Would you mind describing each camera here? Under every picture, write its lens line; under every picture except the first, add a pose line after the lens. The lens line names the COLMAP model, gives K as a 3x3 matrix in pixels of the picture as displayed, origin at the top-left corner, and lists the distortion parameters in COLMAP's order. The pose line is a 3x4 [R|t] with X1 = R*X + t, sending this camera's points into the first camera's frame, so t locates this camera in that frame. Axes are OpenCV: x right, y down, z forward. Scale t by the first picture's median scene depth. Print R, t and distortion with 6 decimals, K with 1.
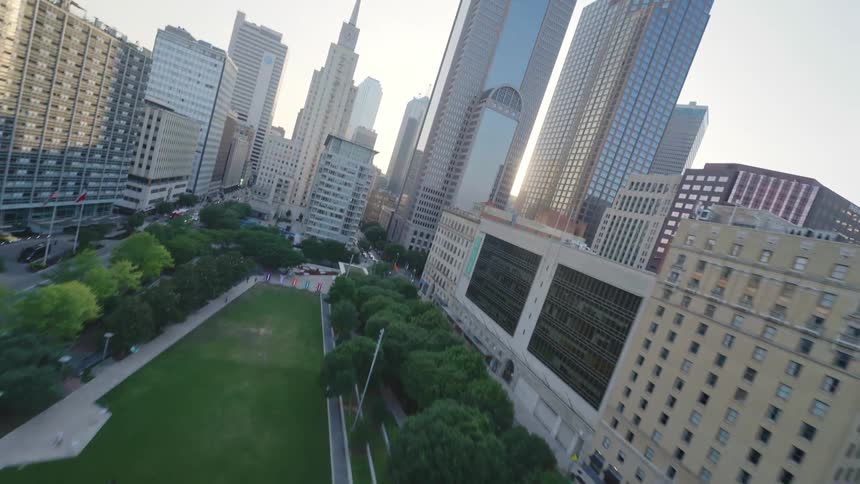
lens RADIAL K [[350.8, 0, 429.6], [0, 350.8, 242.7], [0, 0, 1]] dist [-0.003538, -0.000342]
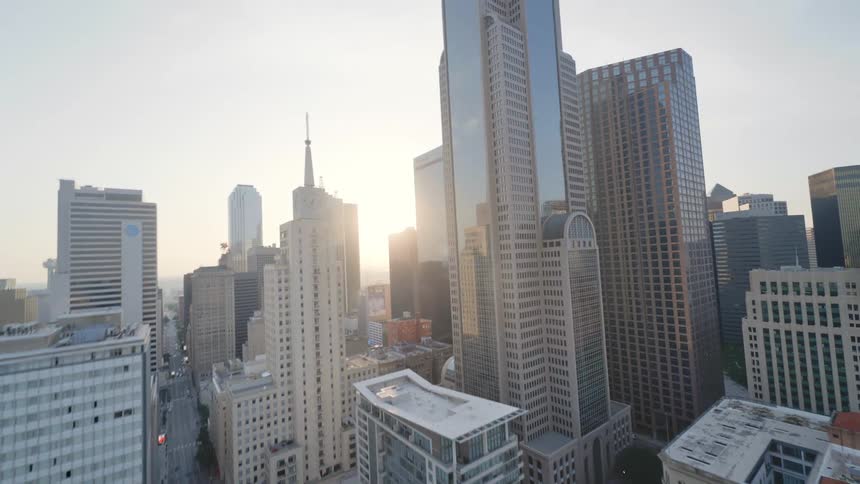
lens RADIAL K [[350.8, 0, 430.9], [0, 350.8, 241.0], [0, 0, 1]] dist [-0.003538, -0.000342]
pose [[0.889967, -0.339622, 0.304328, -0.317503], [0.379233, 0.921810, -0.080300, -0.473879], [-0.253261, 0.186875, 0.949177, 0.385609]]
